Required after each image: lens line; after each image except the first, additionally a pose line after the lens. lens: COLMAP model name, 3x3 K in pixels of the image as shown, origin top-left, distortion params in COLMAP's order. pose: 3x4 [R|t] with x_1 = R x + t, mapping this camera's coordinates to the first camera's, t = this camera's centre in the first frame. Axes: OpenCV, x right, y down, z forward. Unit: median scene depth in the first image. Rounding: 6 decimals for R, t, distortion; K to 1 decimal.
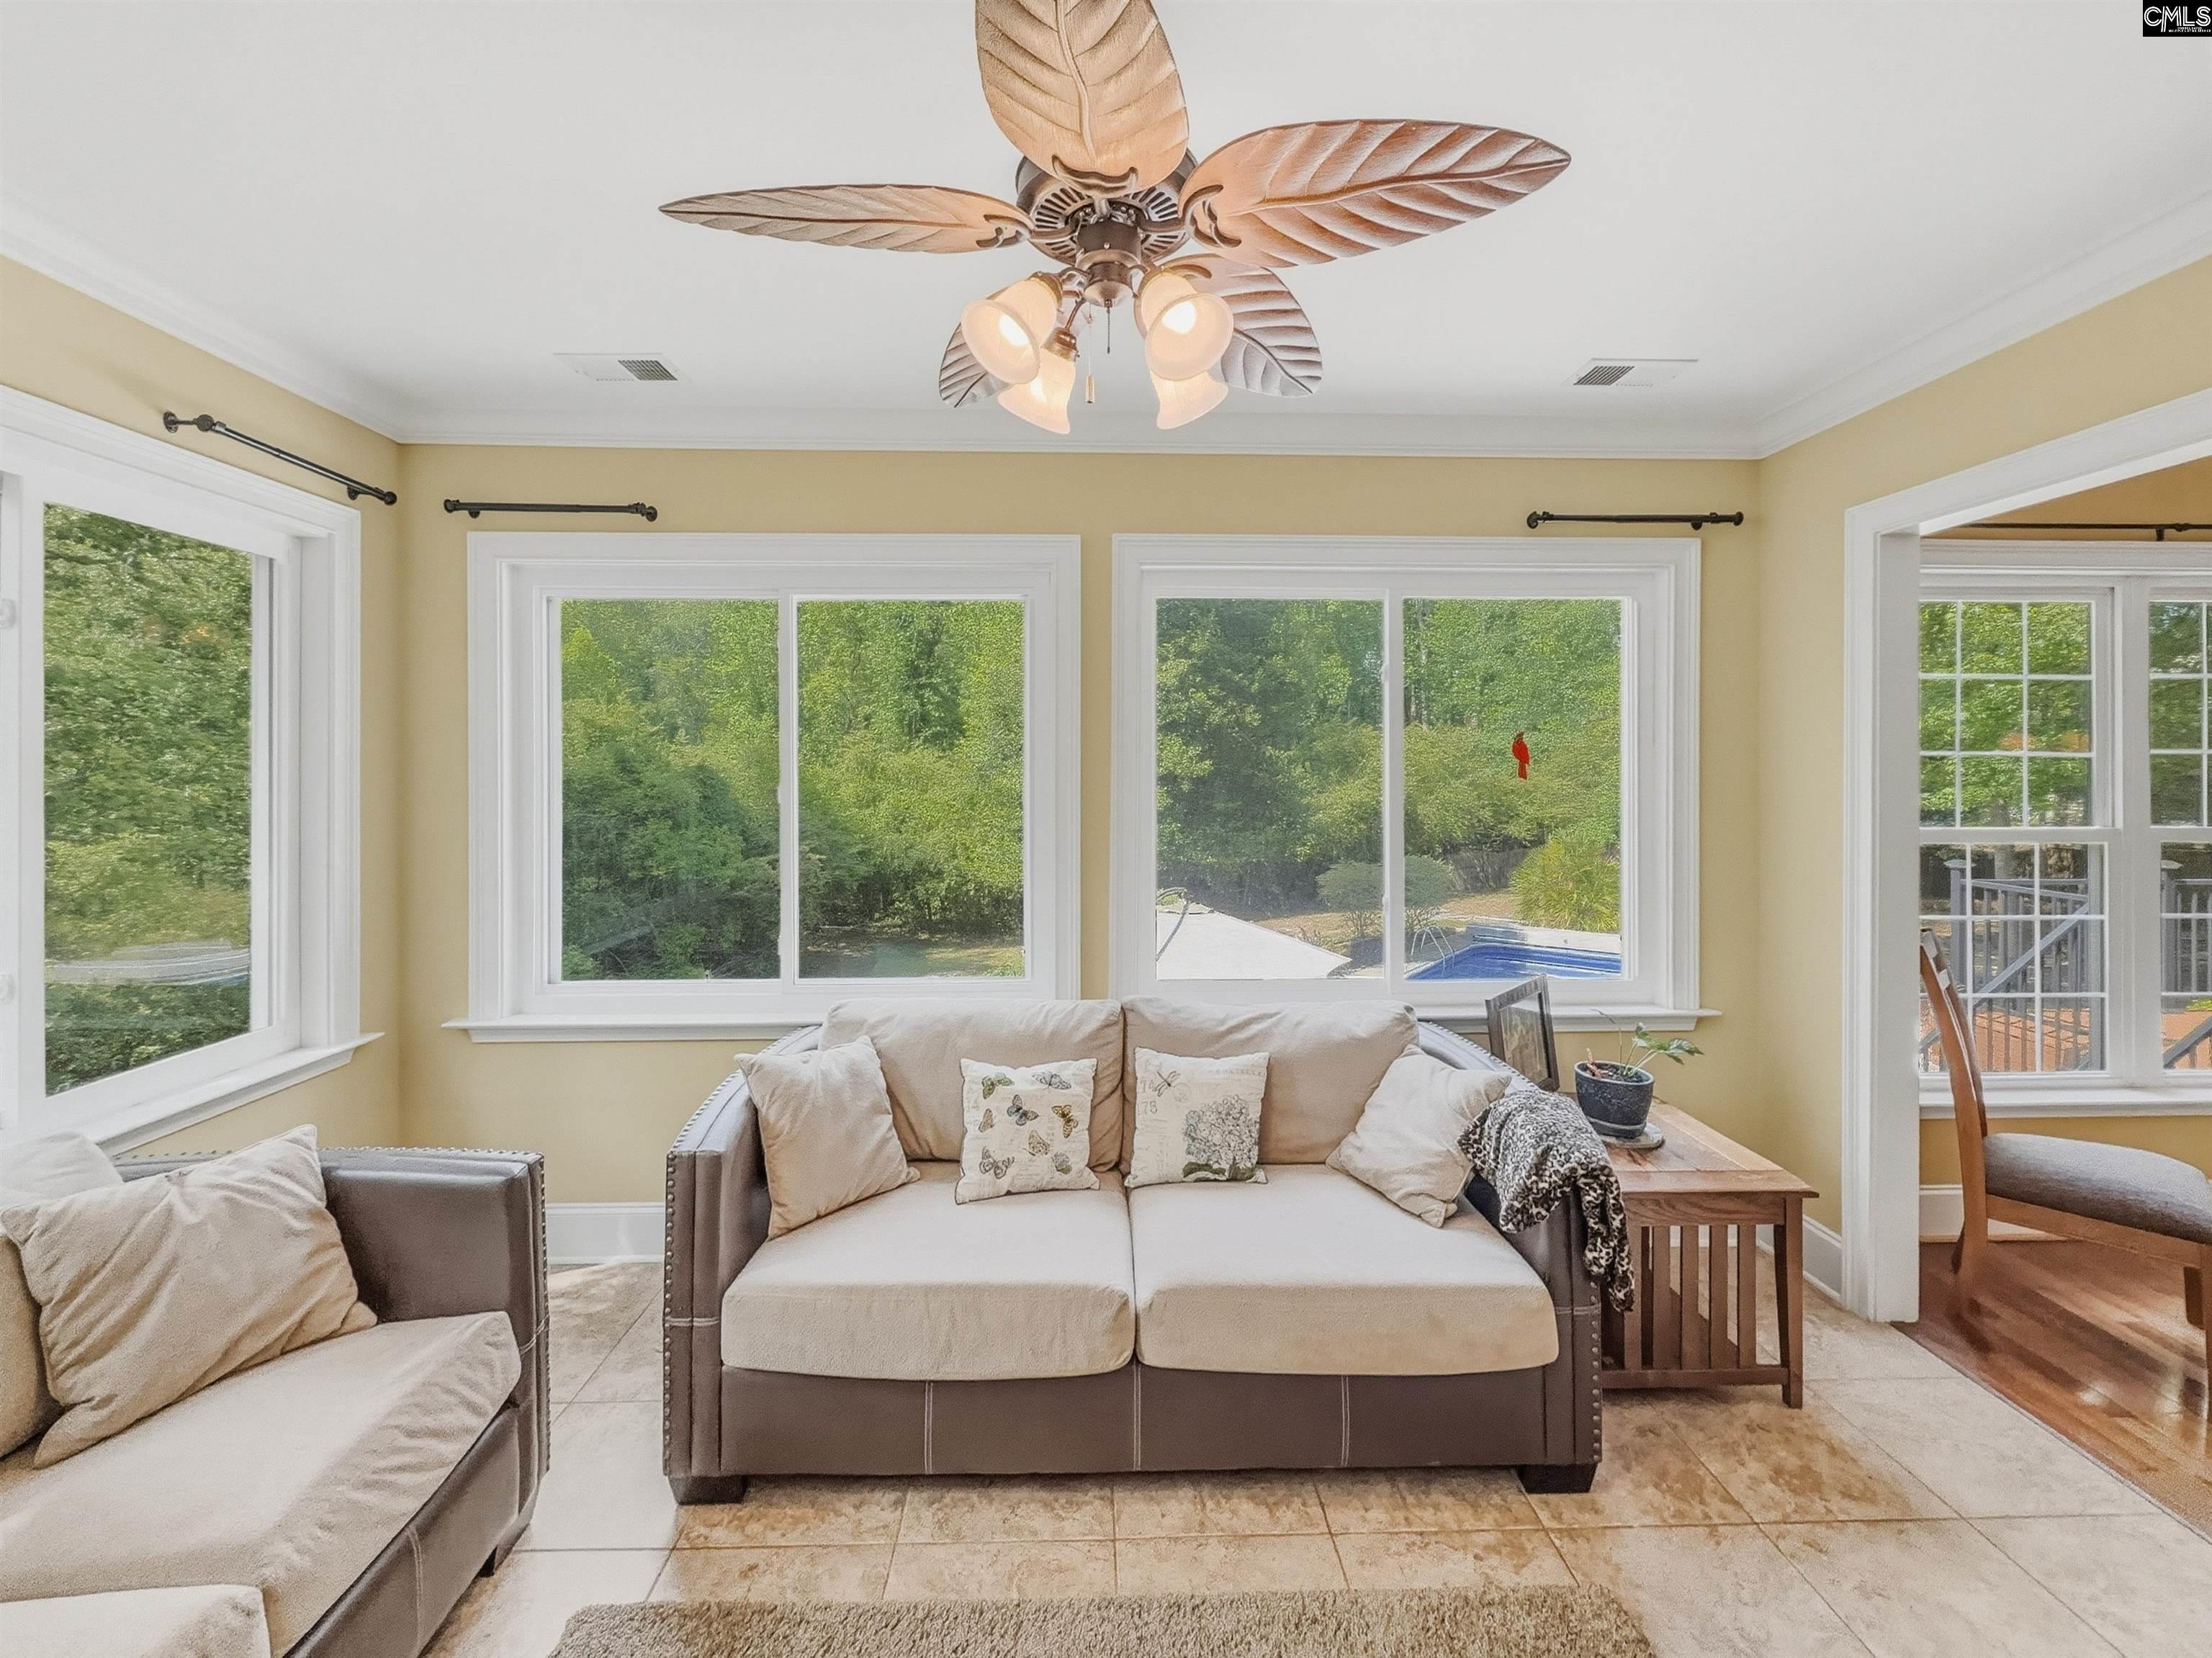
lens RADIAL K [[924.6, 0, 1101.4], [0, 924.6, 791.8], [0, 0, 1]] dist [-0.002883, -0.000157]
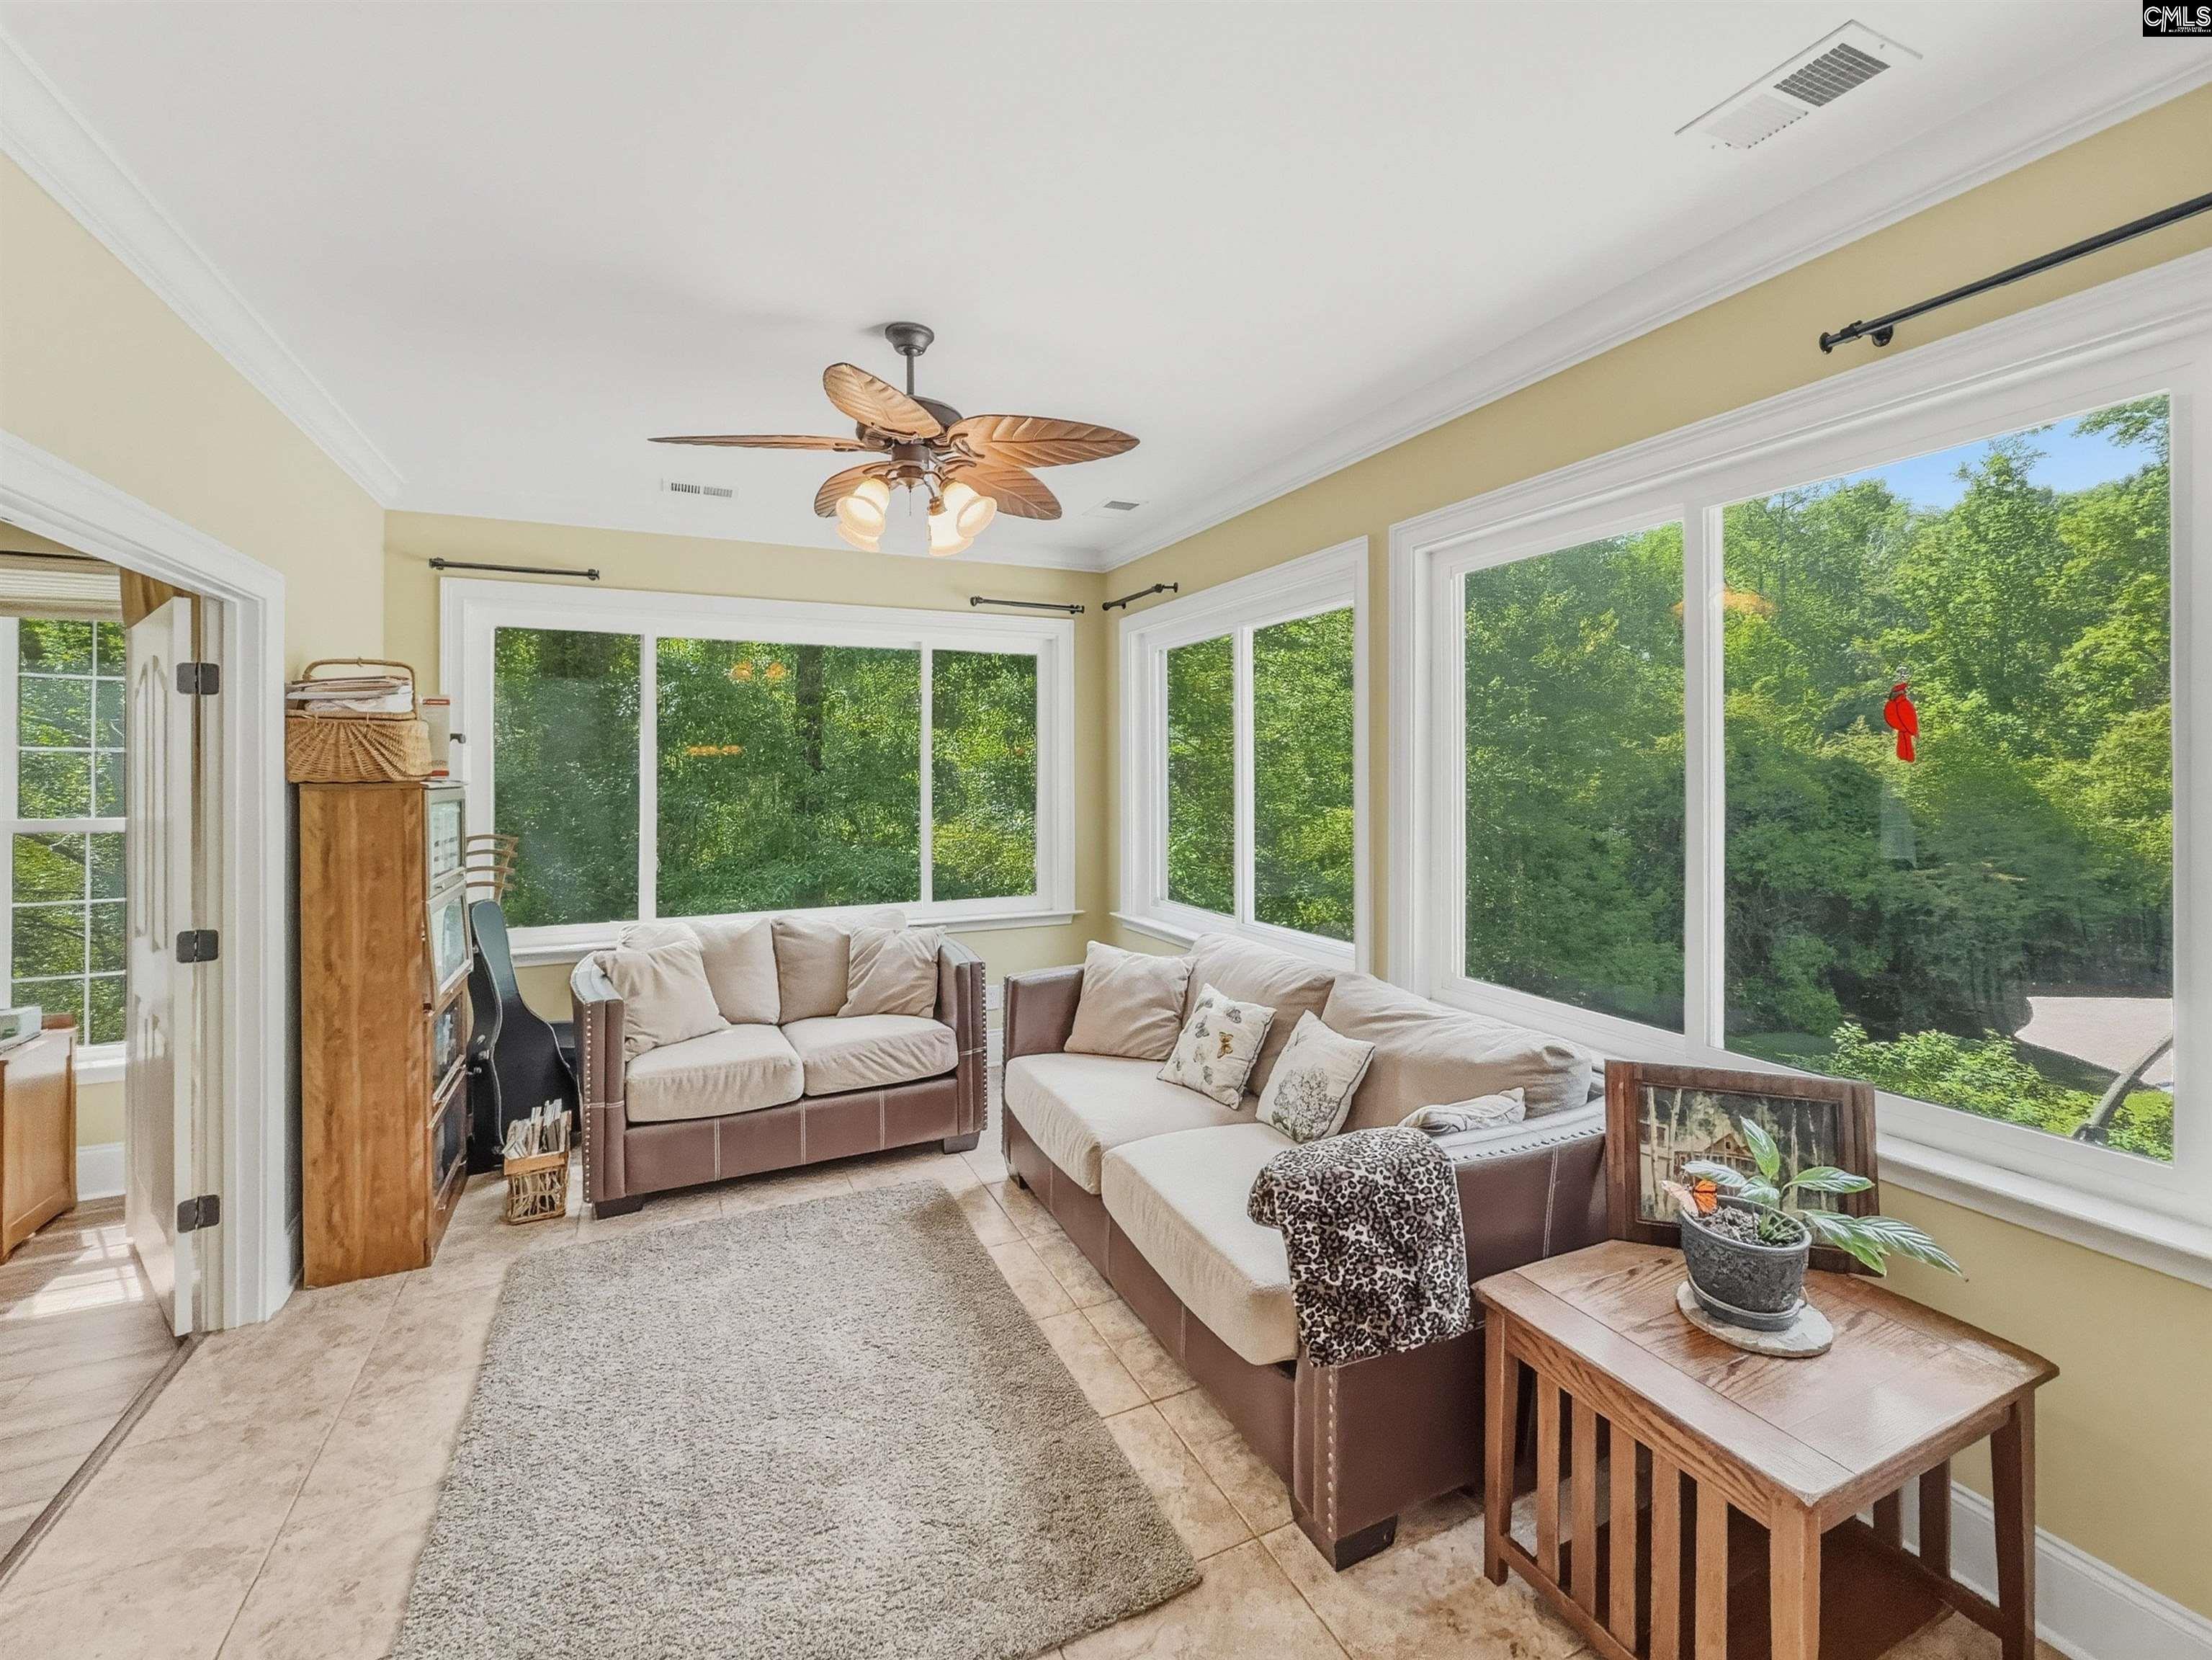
lens RADIAL K [[924.8, 0, 1101.4], [0, 924.8, 792.8], [0, 0, 1]] dist [-0.002883, -0.000157]
pose [[0.415182, 0.023782, -0.909428, 0.838386], [-0.018117, 0.999676, 0.017871, 0.003283], [0.909558, 0.009056, 0.415478, 0.290958]]
